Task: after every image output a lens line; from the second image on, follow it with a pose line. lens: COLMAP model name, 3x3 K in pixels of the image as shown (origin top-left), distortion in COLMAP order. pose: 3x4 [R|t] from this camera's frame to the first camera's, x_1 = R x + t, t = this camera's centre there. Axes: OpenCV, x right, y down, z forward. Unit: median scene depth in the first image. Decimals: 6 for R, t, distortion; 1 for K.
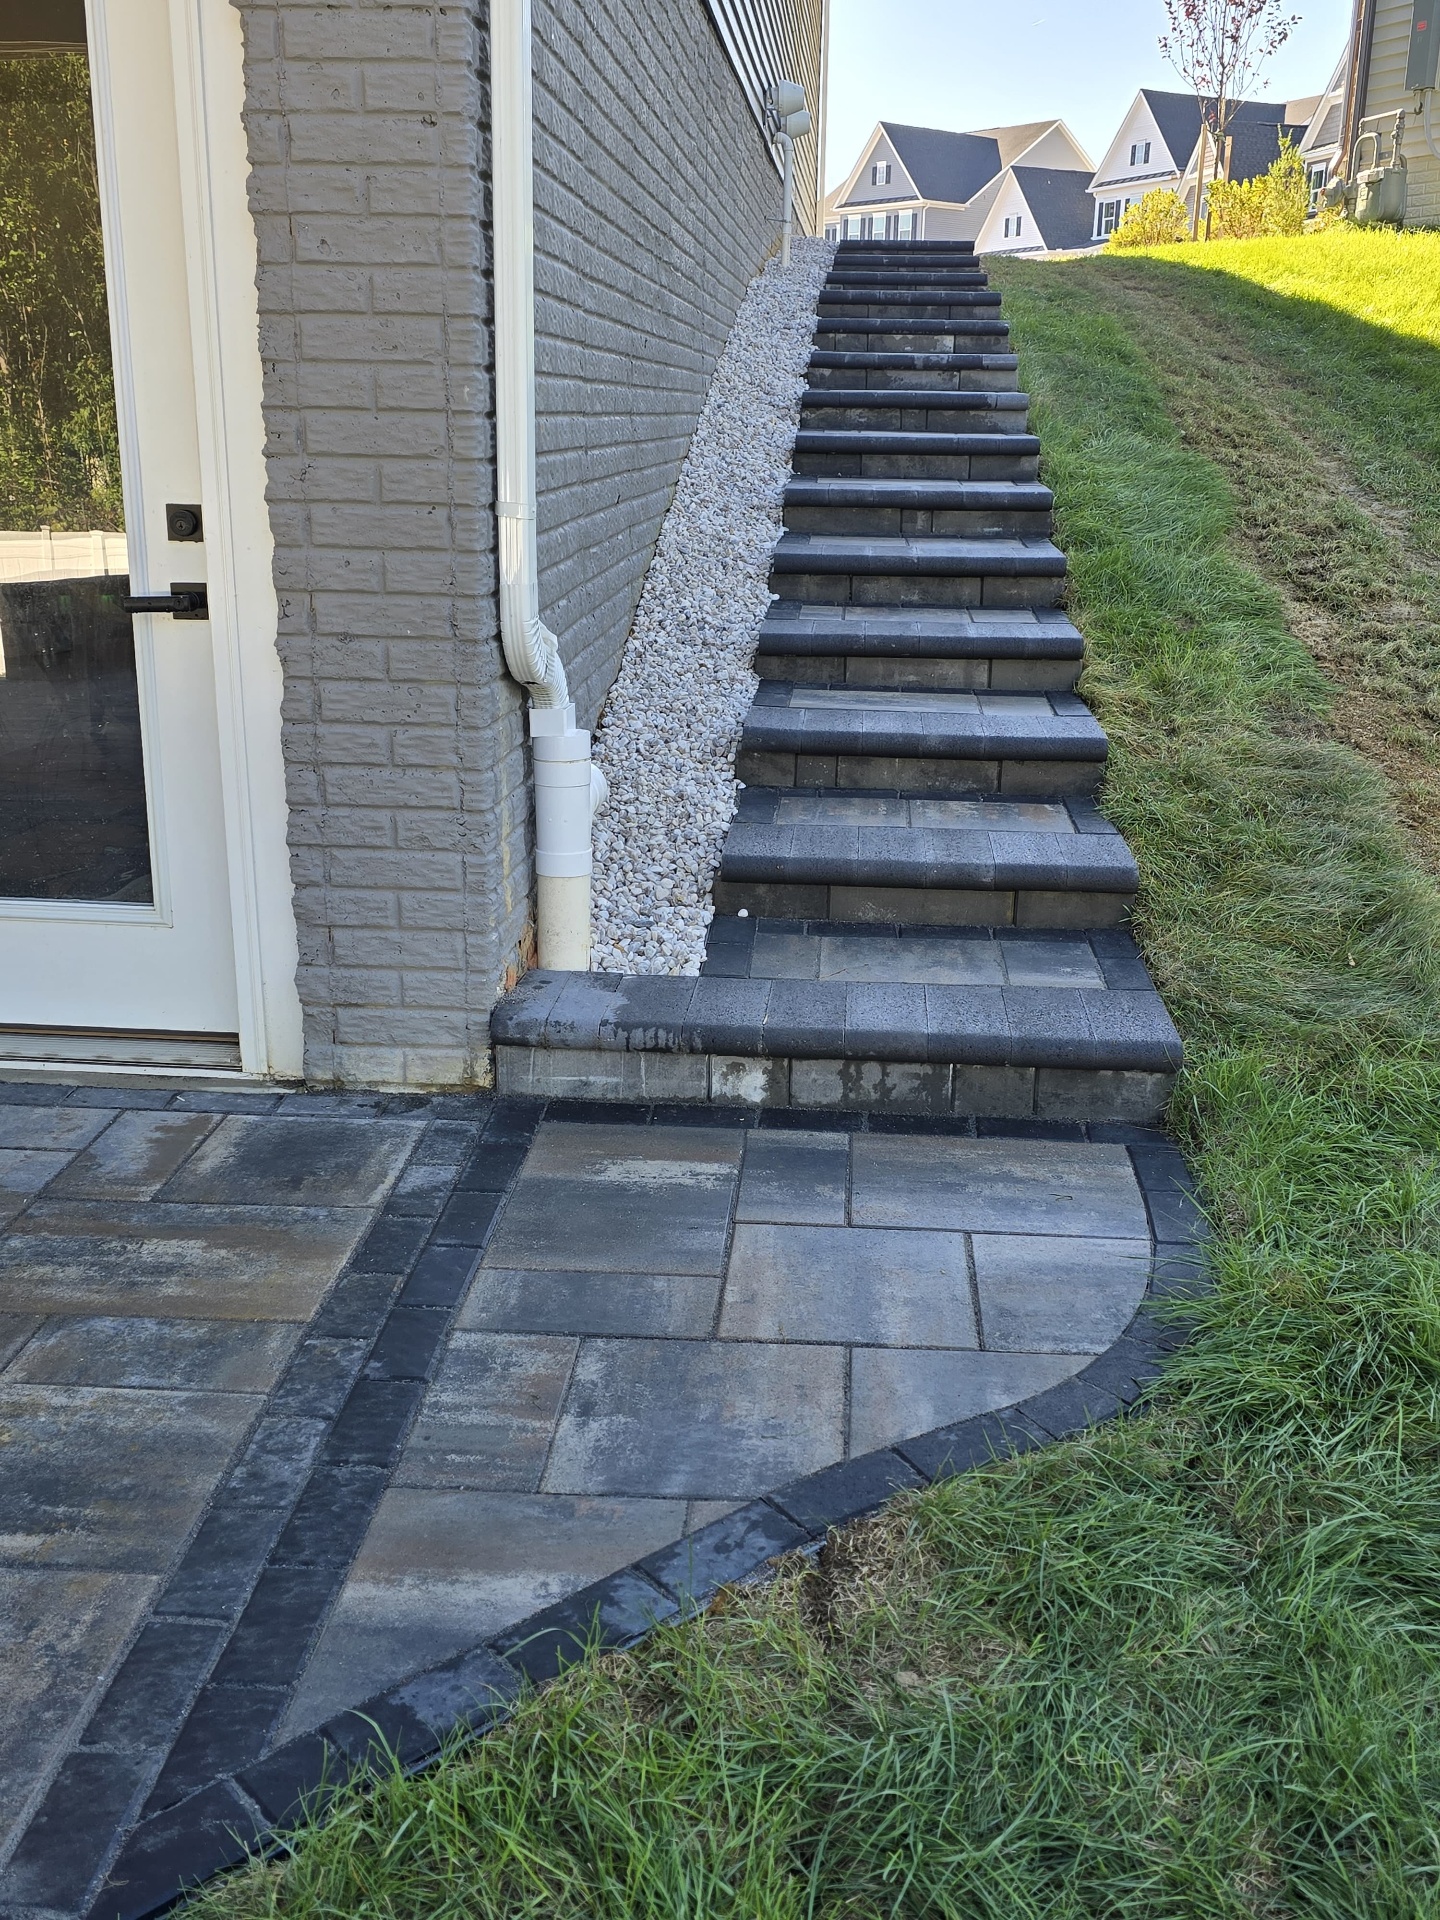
lens RADIAL K [[1953.5, 0, 720.0], [0, 1953.5, 960.0], [0, 0, 1]] dist [0.154182, -0.315939]
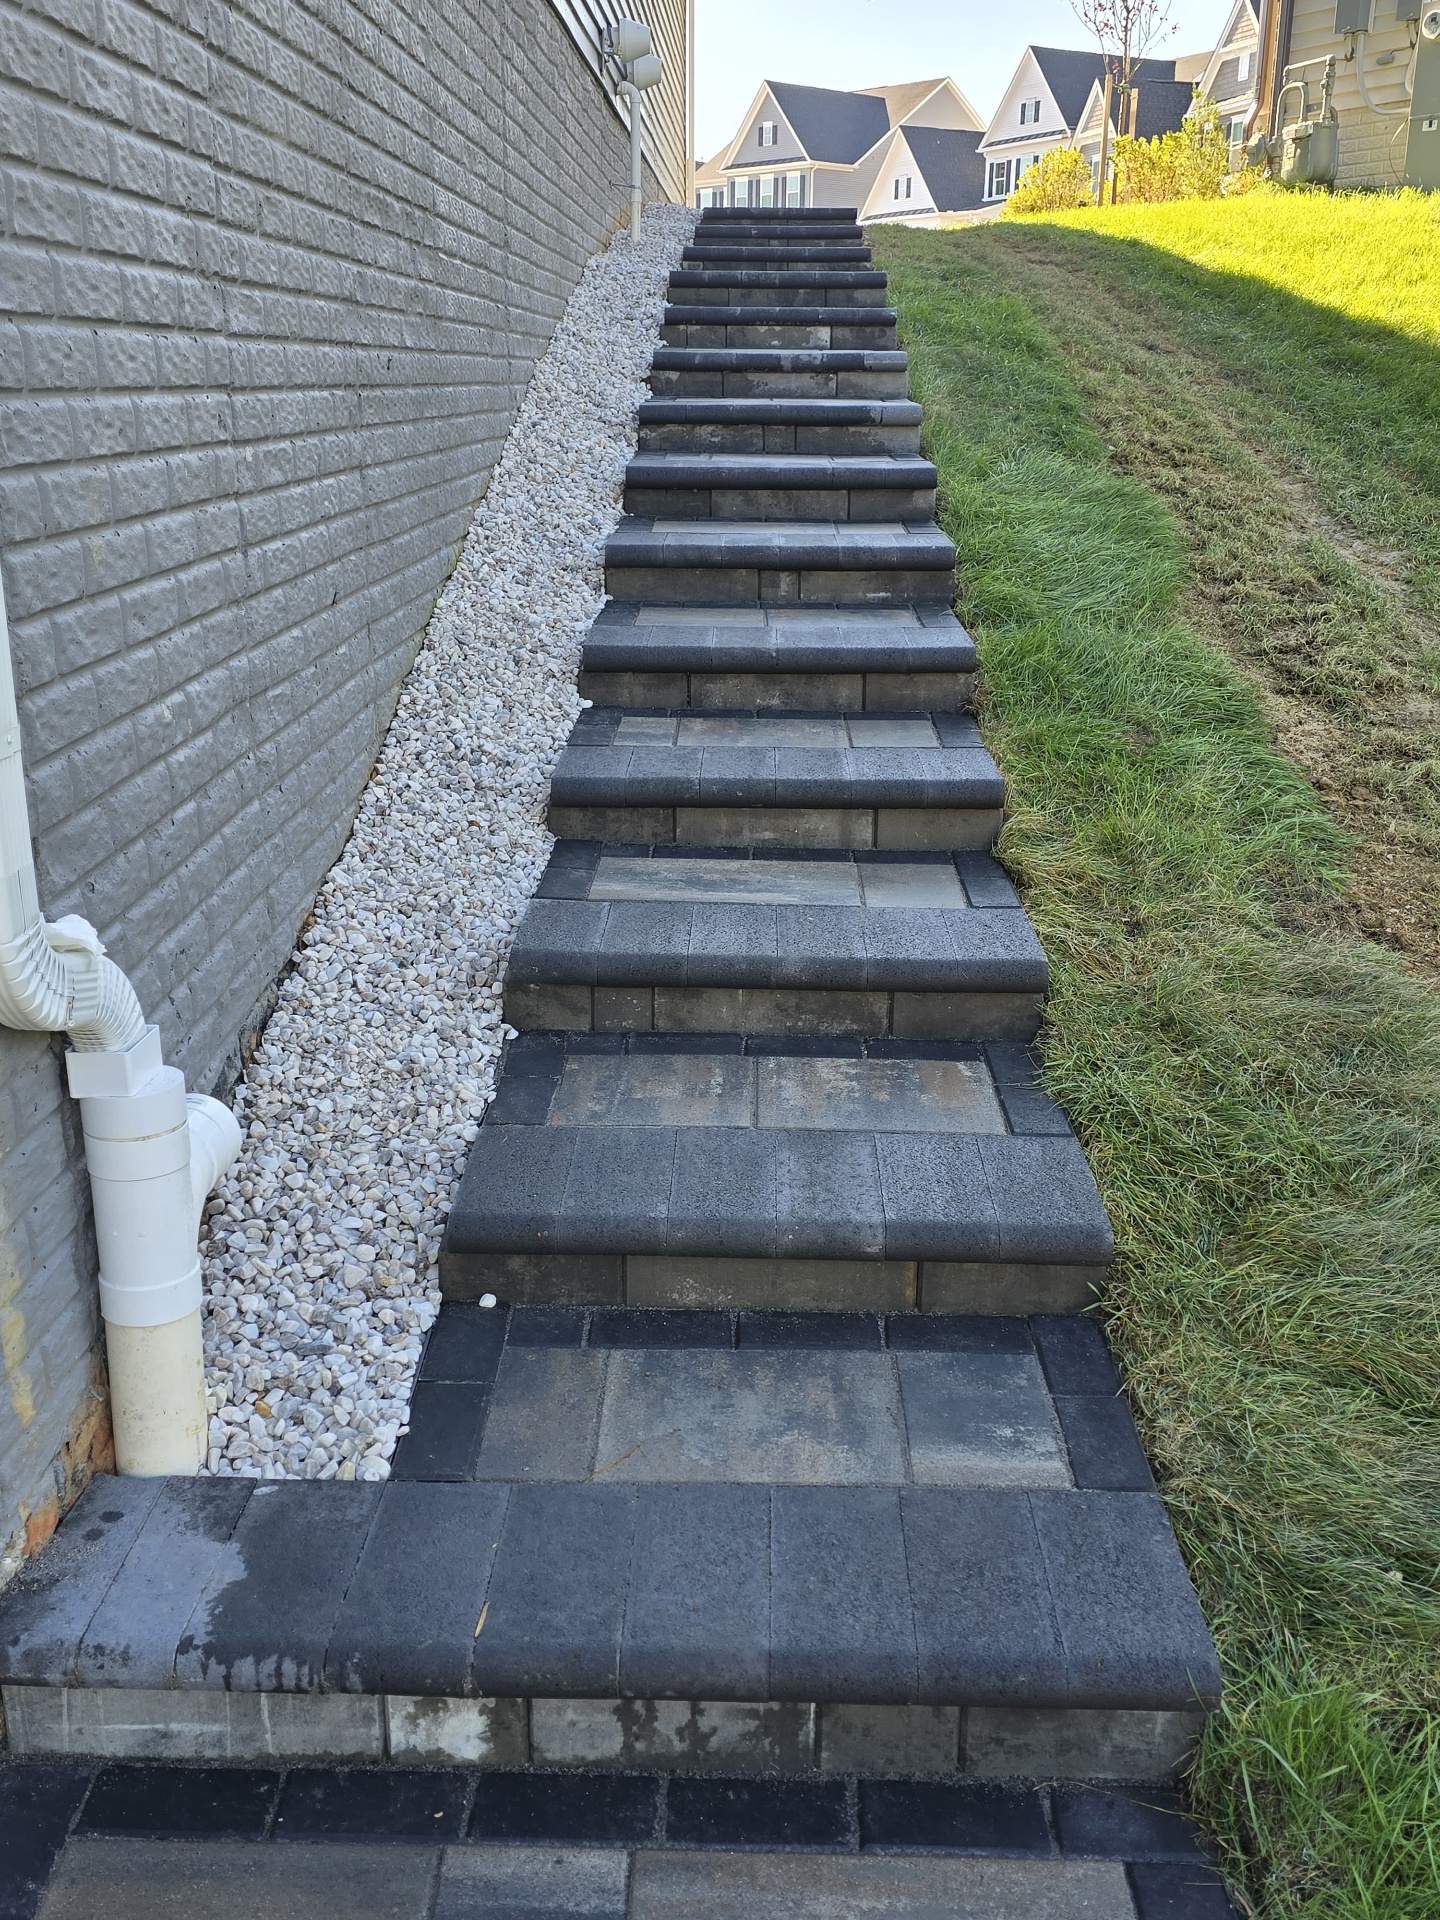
lens RADIAL K [[1907.8, 0, 710.4], [0, 1907.8, 955.6], [0, 0, 1]] dist [0.166732, -0.339282]
pose [[0.998951, -0.022976, 0.039602, 0.043633], [0.022098, 0.999503, 0.022476, -0.104589], [-0.040099, -0.021578, 0.998963, 0.274259]]
